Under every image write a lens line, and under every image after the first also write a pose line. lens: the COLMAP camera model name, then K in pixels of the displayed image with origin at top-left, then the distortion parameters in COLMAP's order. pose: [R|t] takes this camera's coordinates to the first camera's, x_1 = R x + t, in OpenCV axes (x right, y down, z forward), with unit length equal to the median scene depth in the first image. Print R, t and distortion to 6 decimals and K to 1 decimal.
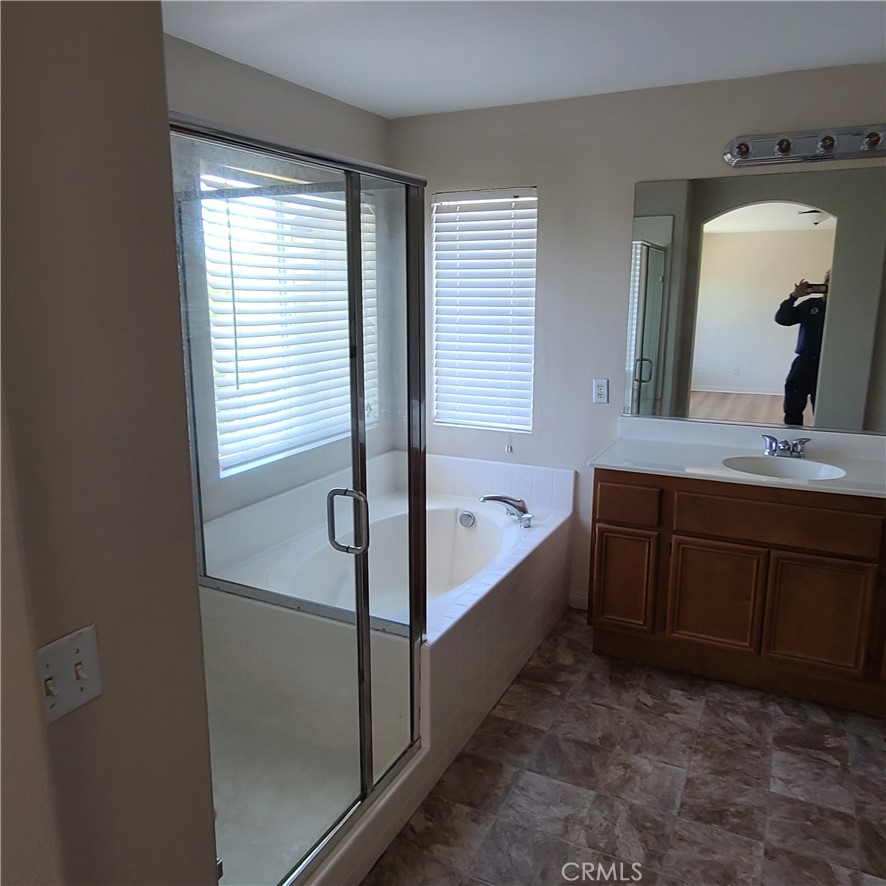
lens RADIAL K [[737.0, 0, 442.6], [0, 737.0, 443.0], [0, 0, 1]] dist [-0.018446, 0.003400]
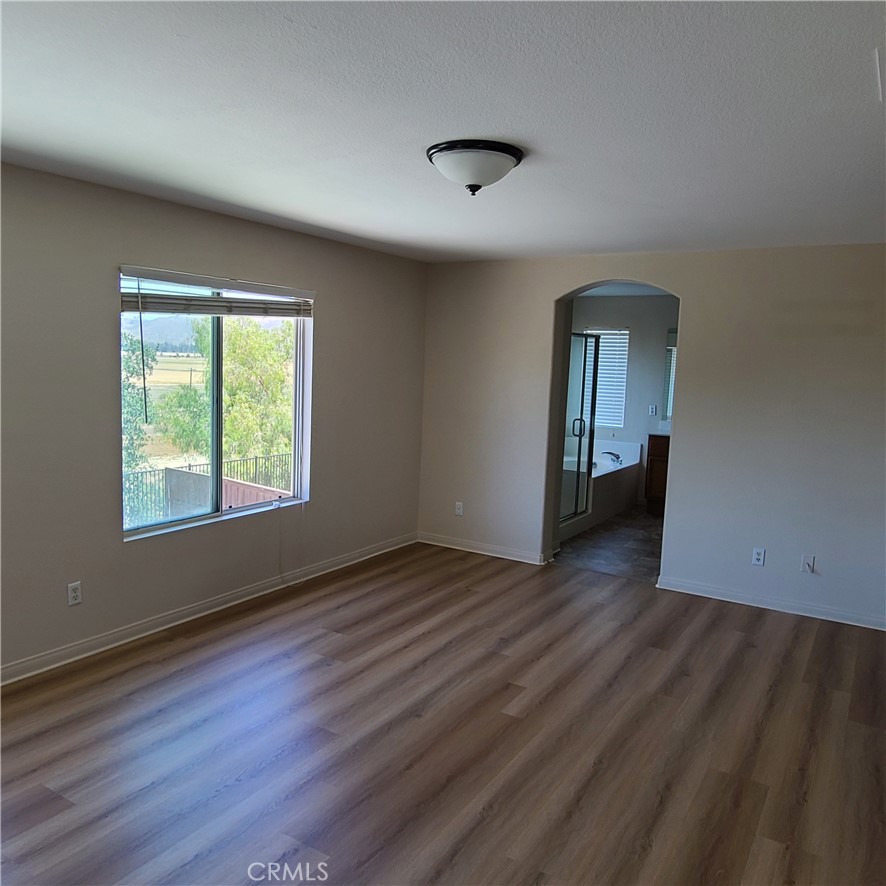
lens RADIAL K [[737.0, 0, 444.0], [0, 737.0, 444.1], [0, 0, 1]] dist [-0.018446, 0.003400]
pose [[0.995217, 0.049394, -0.084282, -0.333094], [-0.057626, 0.993496, -0.098208, 0.405087], [0.078883, 0.102596, 0.991590, -1.850548]]
